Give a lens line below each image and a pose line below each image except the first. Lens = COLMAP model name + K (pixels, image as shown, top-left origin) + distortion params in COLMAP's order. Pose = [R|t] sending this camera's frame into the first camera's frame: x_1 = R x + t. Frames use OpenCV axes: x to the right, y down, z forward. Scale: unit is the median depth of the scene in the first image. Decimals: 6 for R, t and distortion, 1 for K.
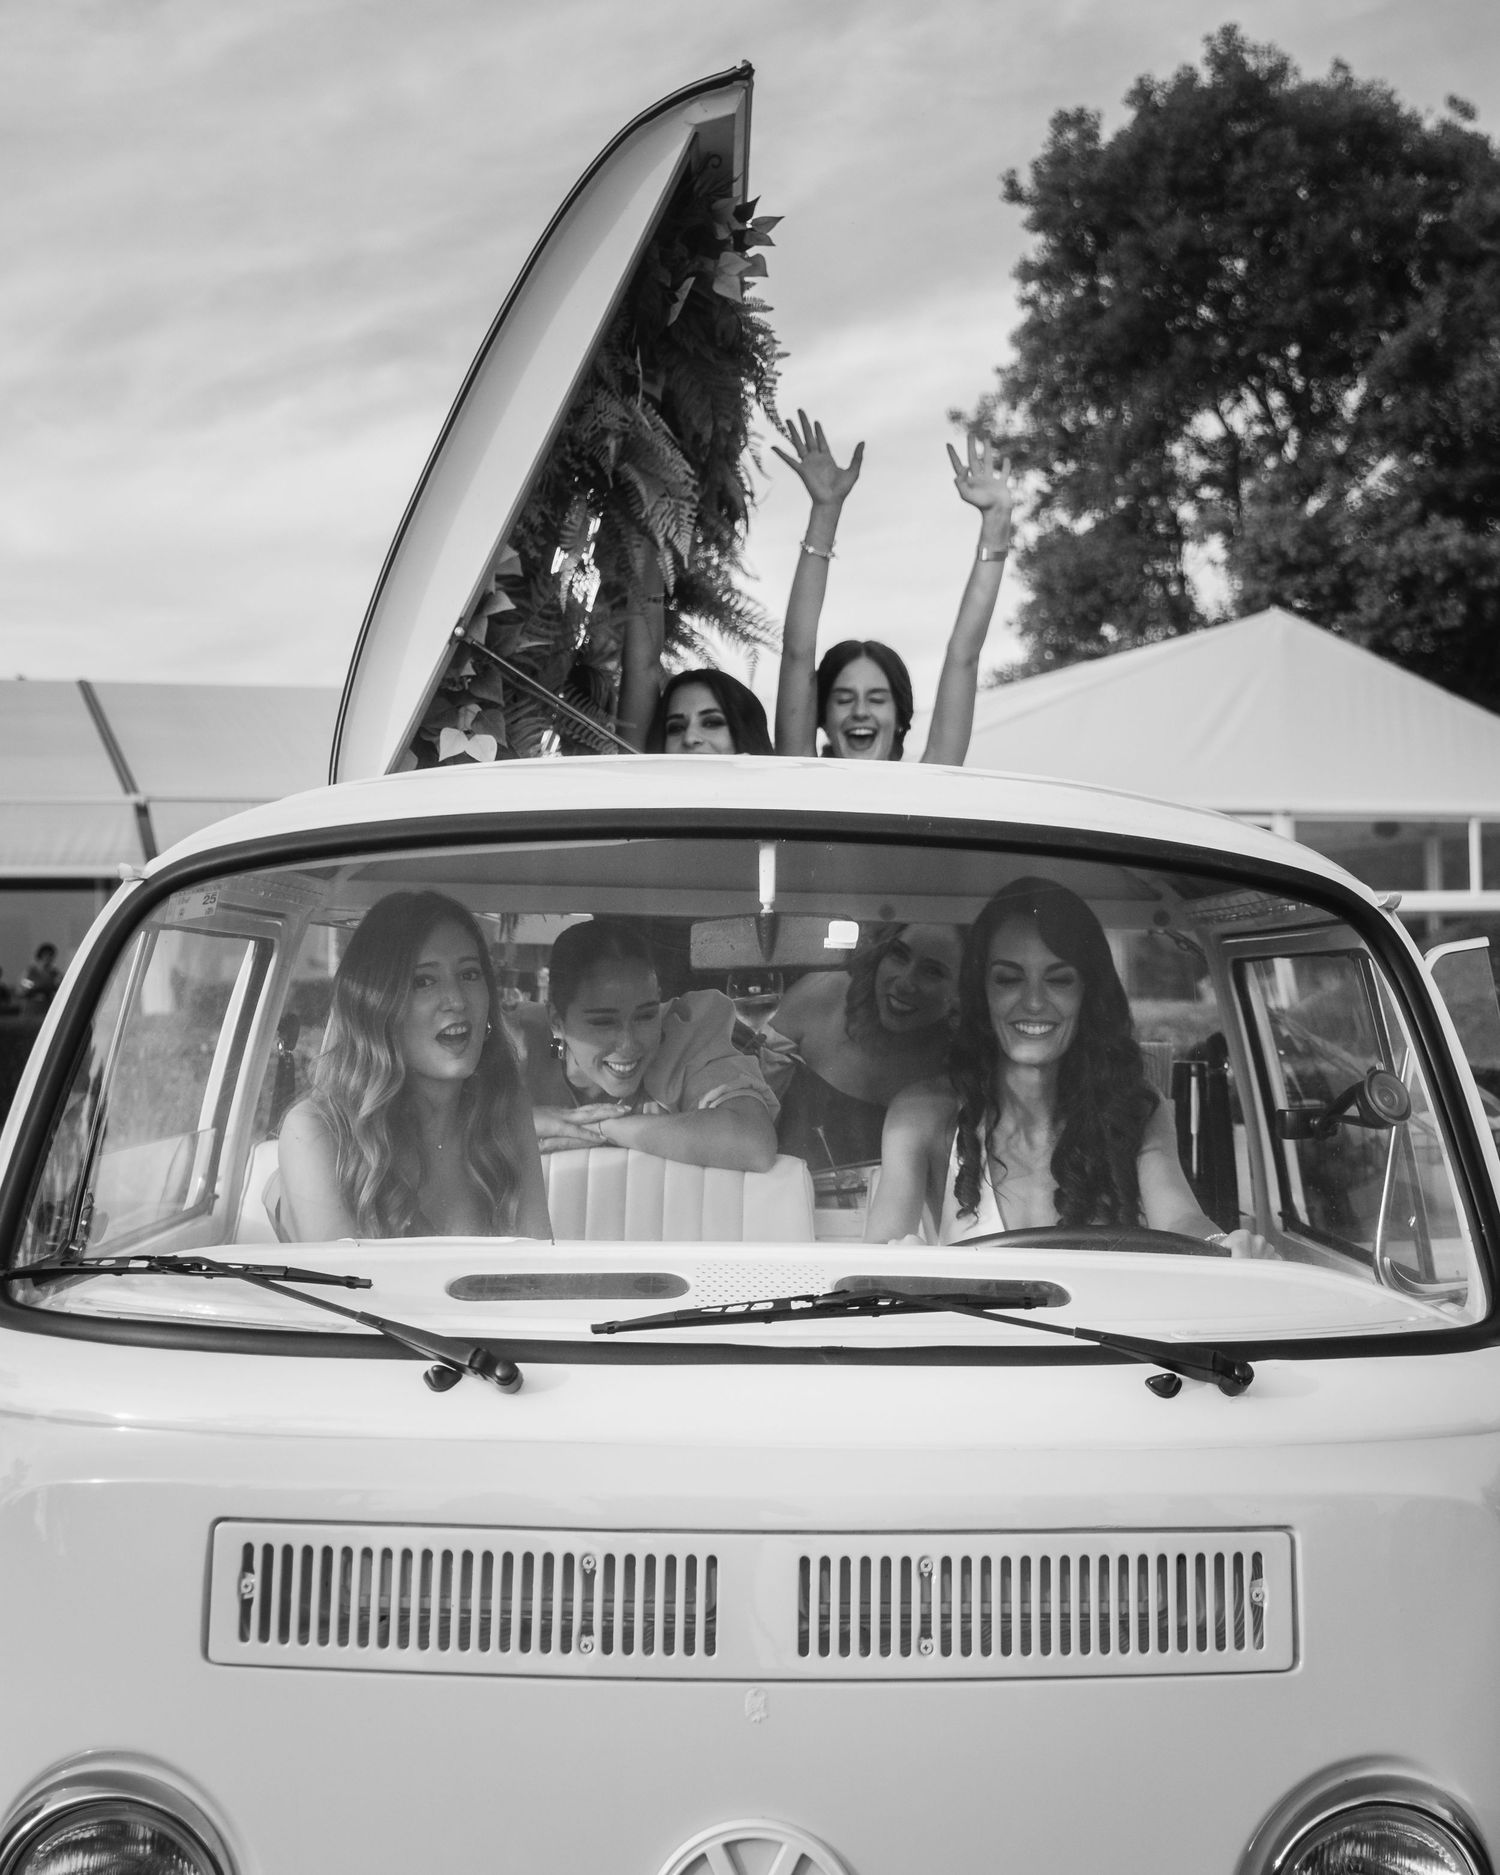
lens RADIAL K [[1618.0, 0, 882.1], [0, 1618.0, 969.1], [0, 0, 1]] dist [-0.026862, 0.001612]
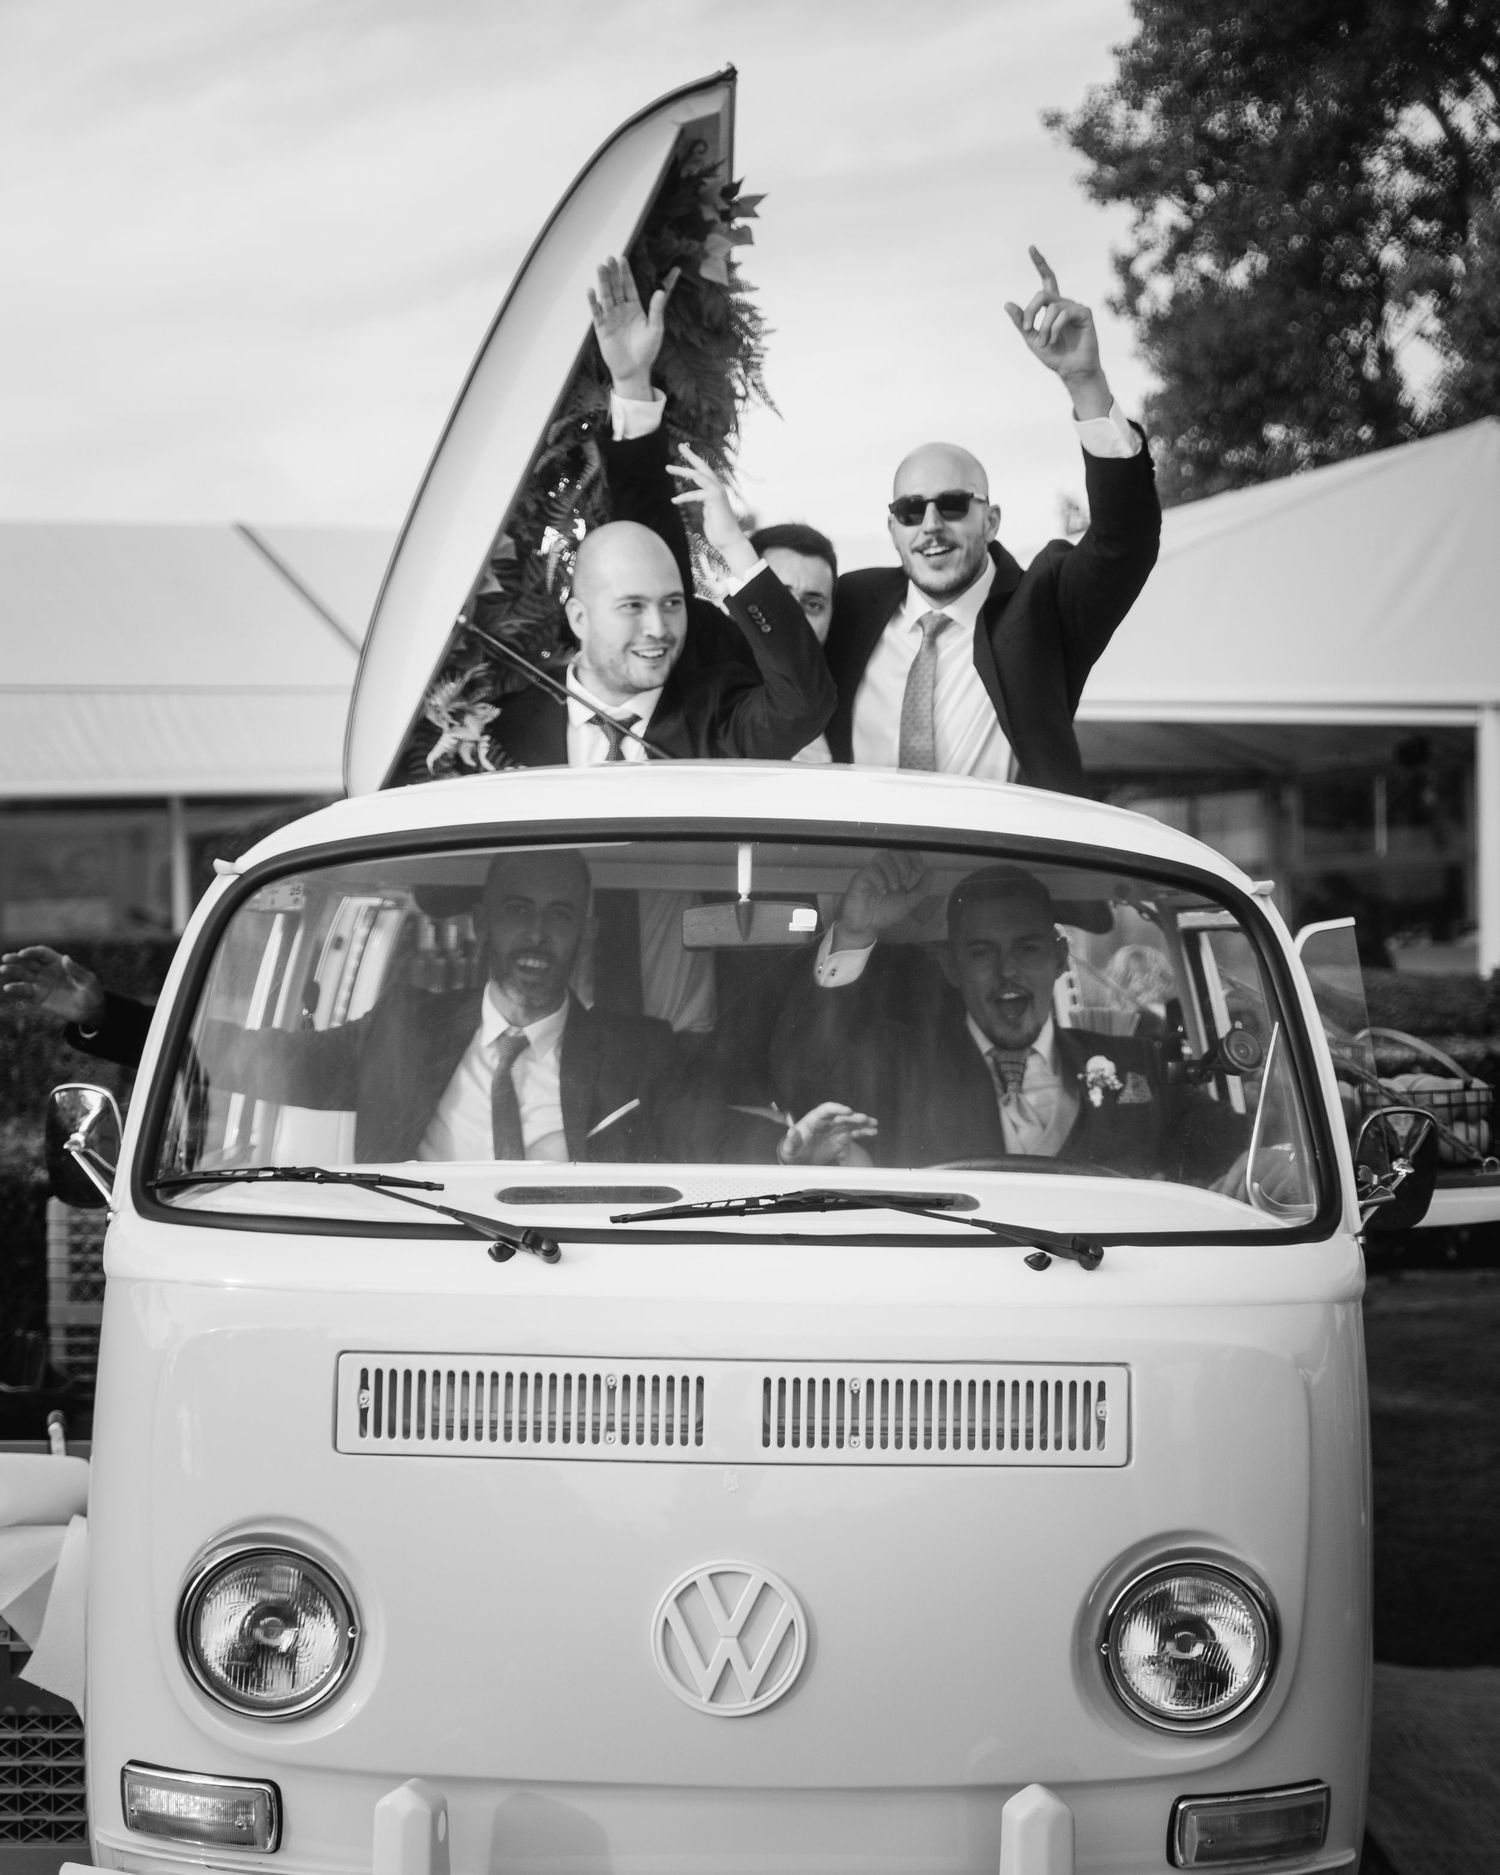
lens RADIAL K [[2937.6, 0, 747.9], [0, 2937.6, 934.3], [0, 0, 1]] dist [-0.116362, 0.000000]
pose [[0.995881, -0.002259, -0.090643, 0.094538], [0.003056, 0.999958, 0.008653, -0.020531], [0.090620, -0.008894, 0.995846, -0.863748]]
